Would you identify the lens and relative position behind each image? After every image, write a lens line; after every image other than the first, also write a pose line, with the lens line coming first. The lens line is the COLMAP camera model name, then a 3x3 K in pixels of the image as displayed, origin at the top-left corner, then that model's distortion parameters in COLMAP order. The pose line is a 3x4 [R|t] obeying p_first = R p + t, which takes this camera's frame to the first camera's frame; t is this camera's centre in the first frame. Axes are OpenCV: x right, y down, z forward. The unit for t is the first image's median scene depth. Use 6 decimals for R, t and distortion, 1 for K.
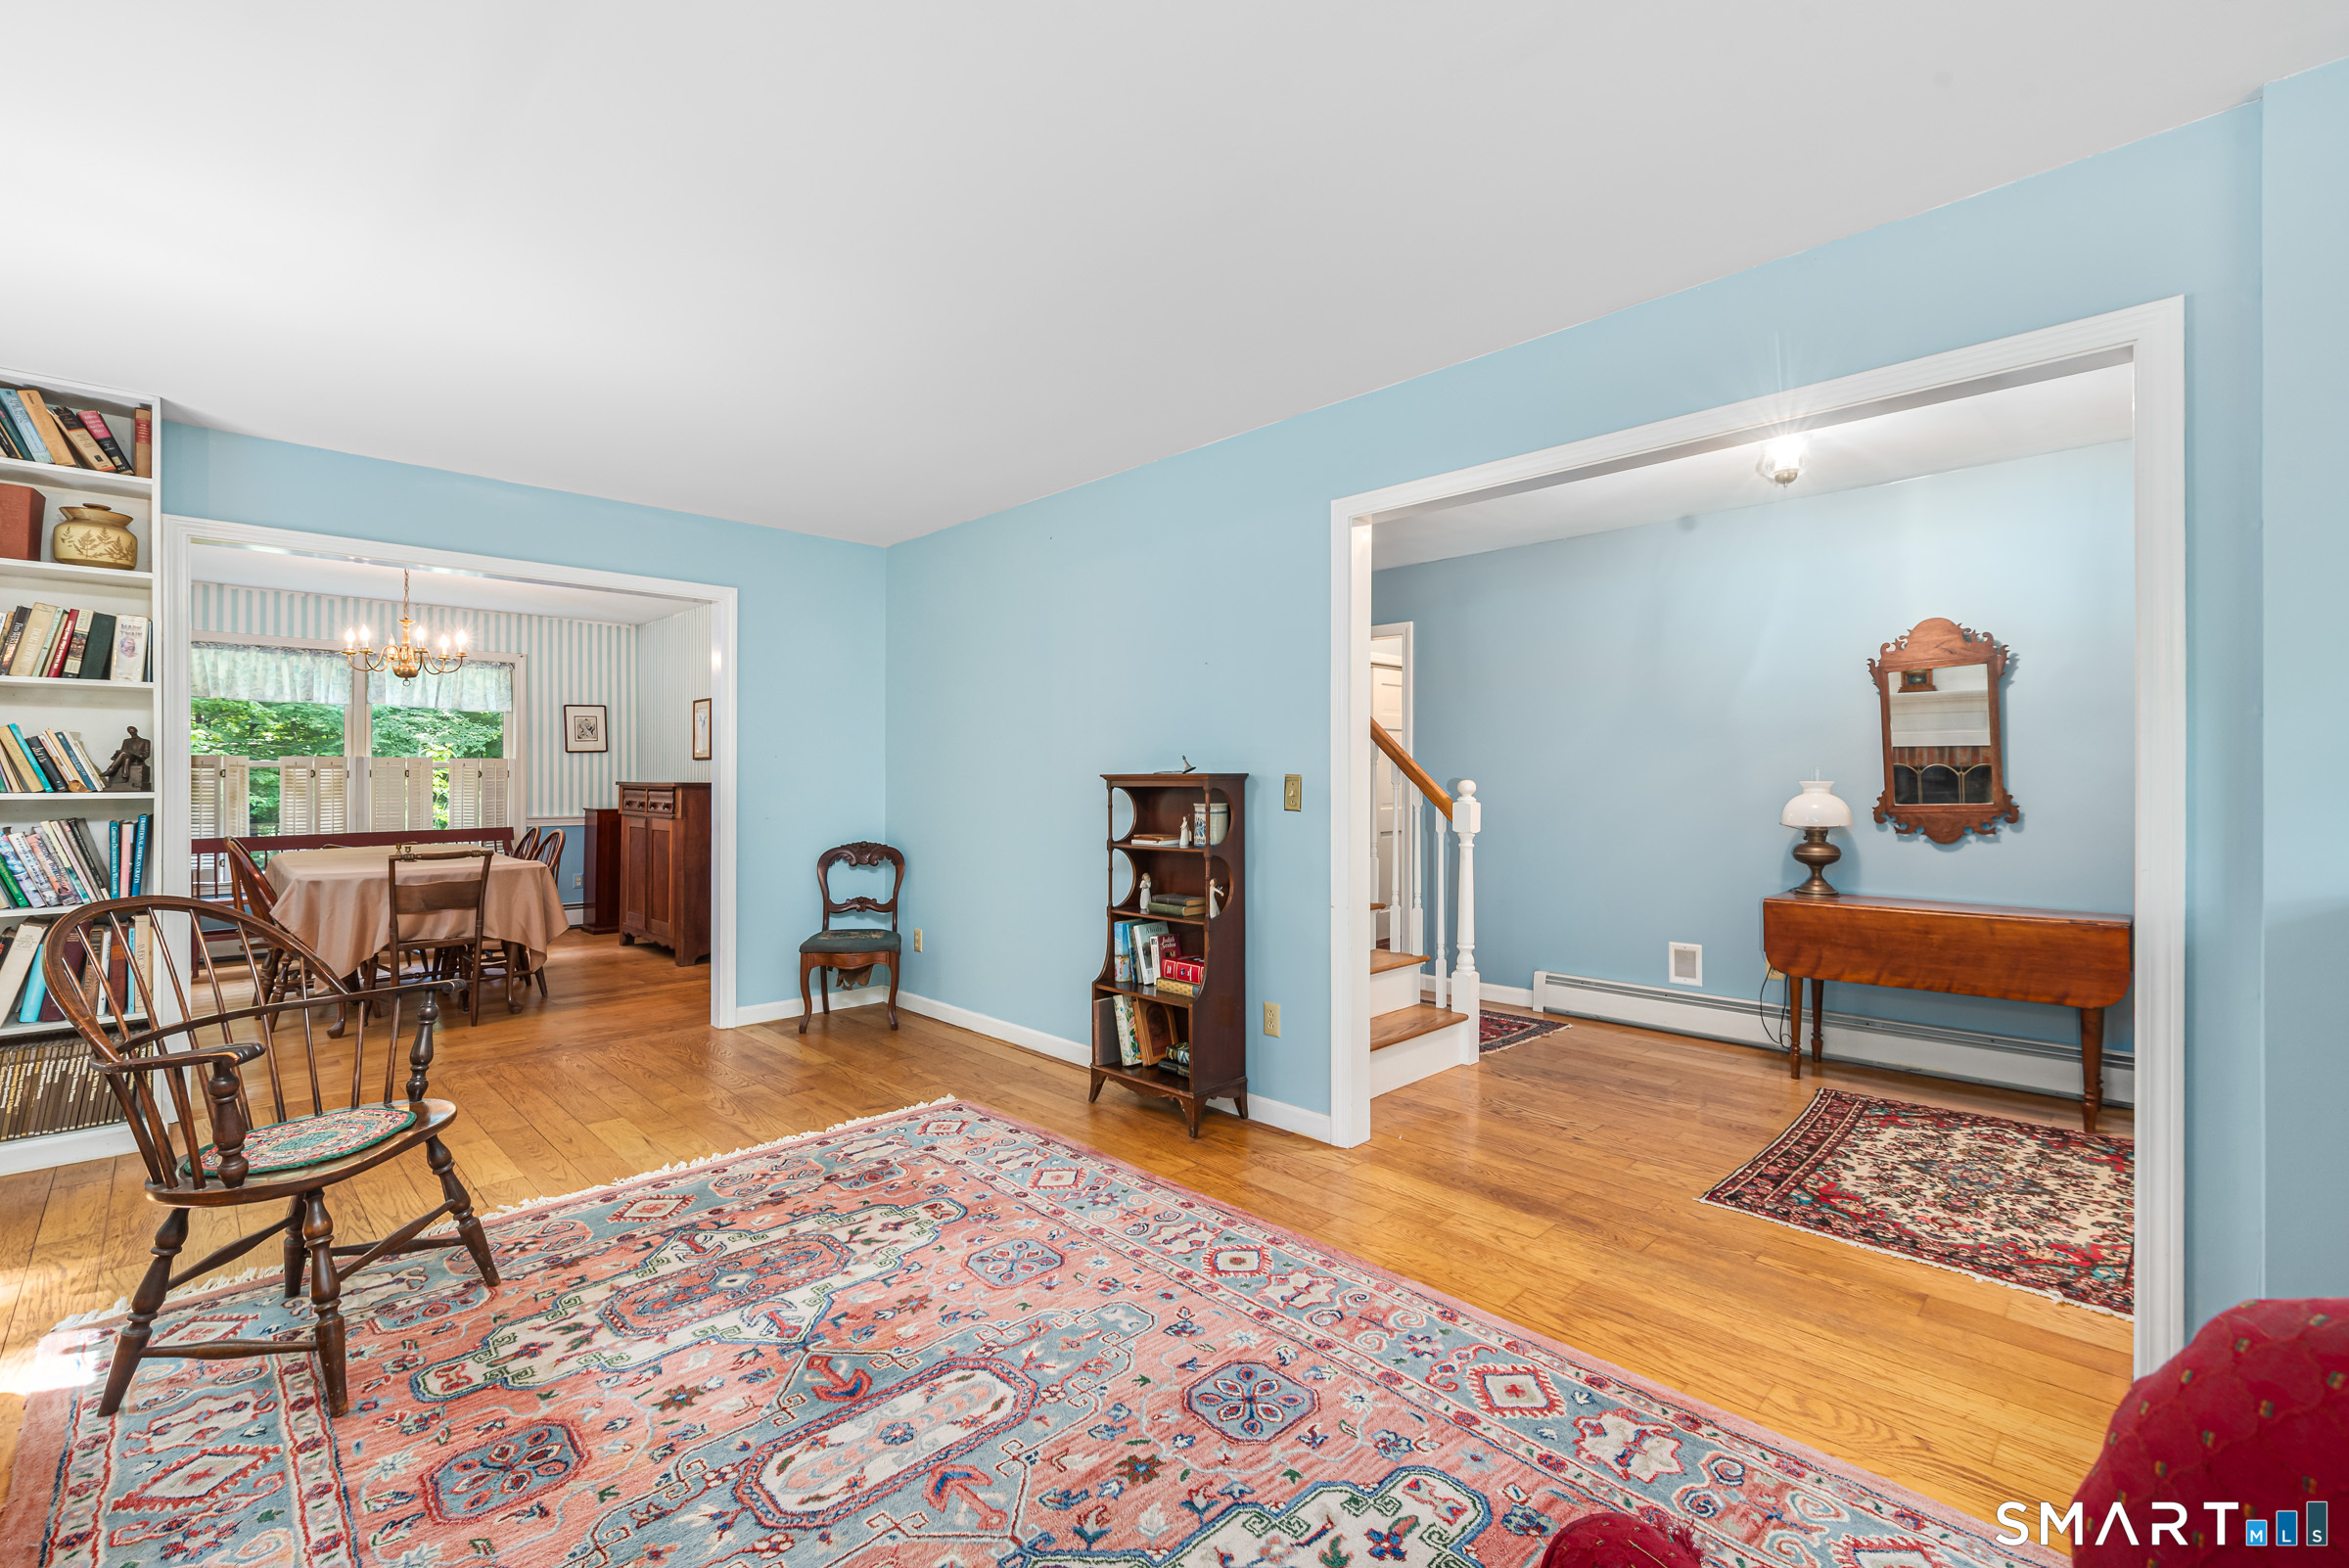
lens RADIAL K [[1017.7, 0, 1154.1], [0, 1017.7, 773.2], [0, 0, 1]] dist [0.003779, 0.000217]
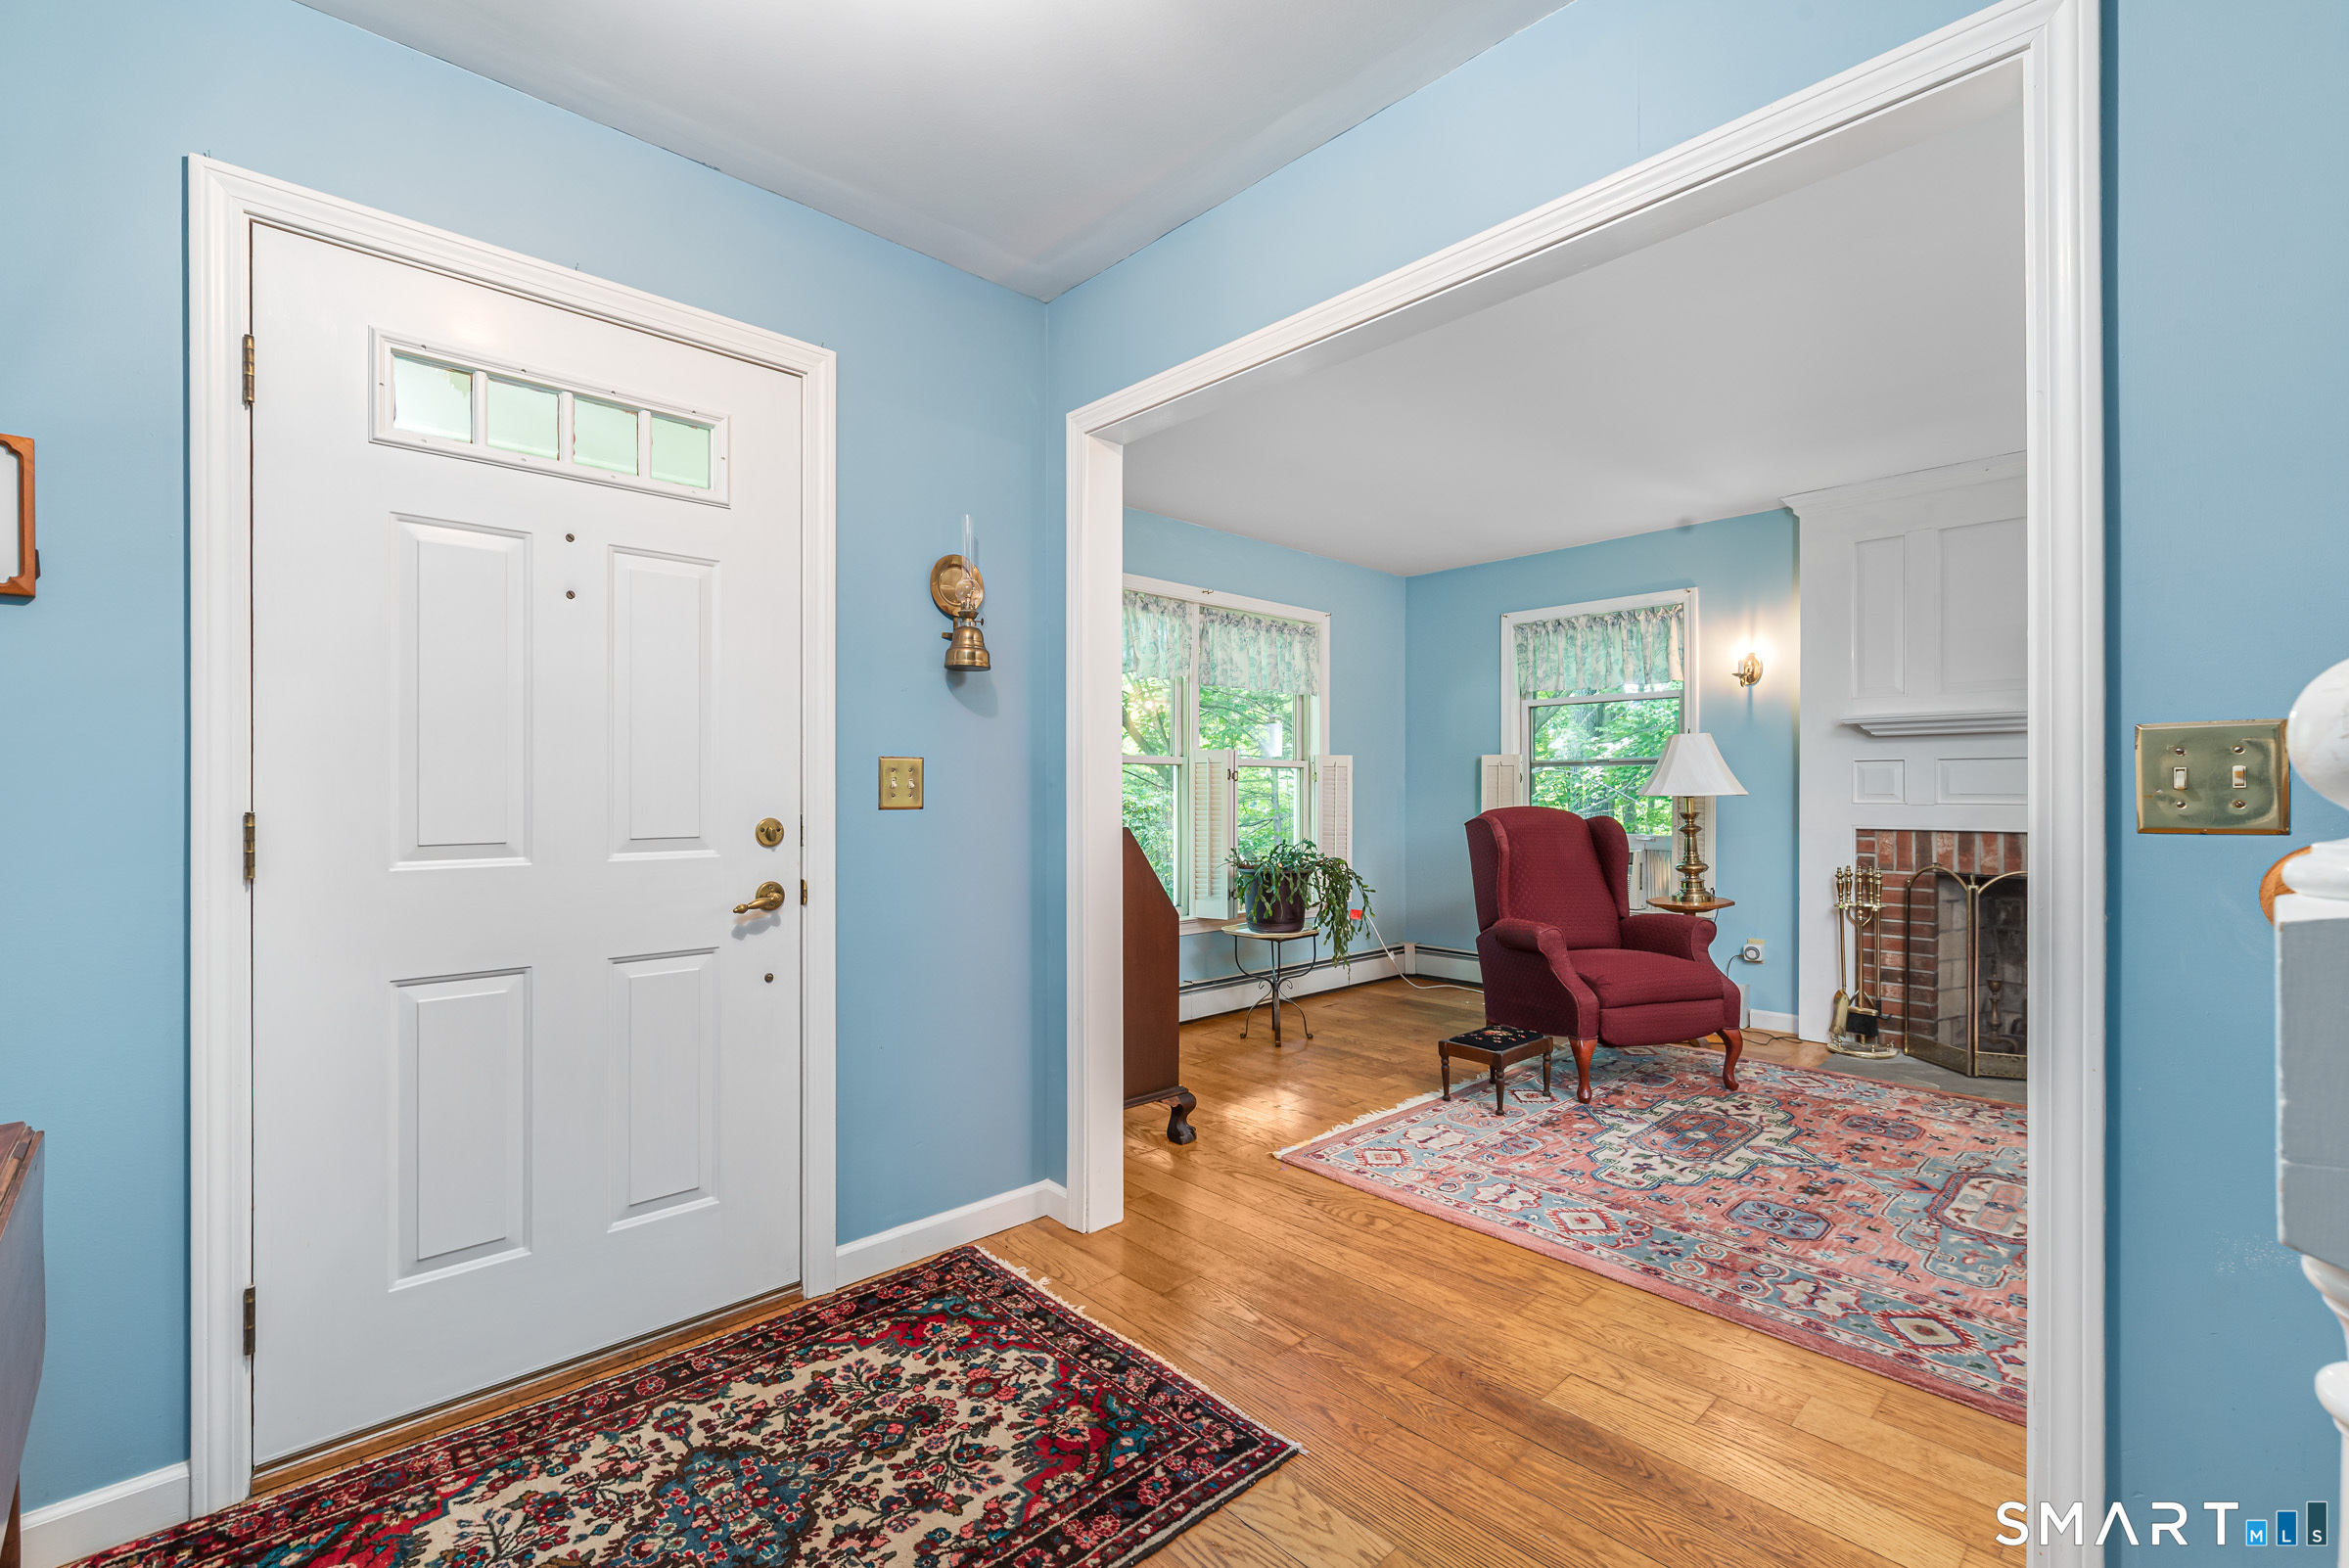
lens RADIAL K [[1017.7, 0, 1182.4], [0, 1017.7, 788.4], [0, 0, 1]] dist [0.003779, 0.000217]
pose [[-0.999990, -0.000439, -0.004352, 0.355214], [-0.000435, 0.999999, -0.000968, 0.017383], [0.004353, -0.000966, -0.999990, 0.937252]]
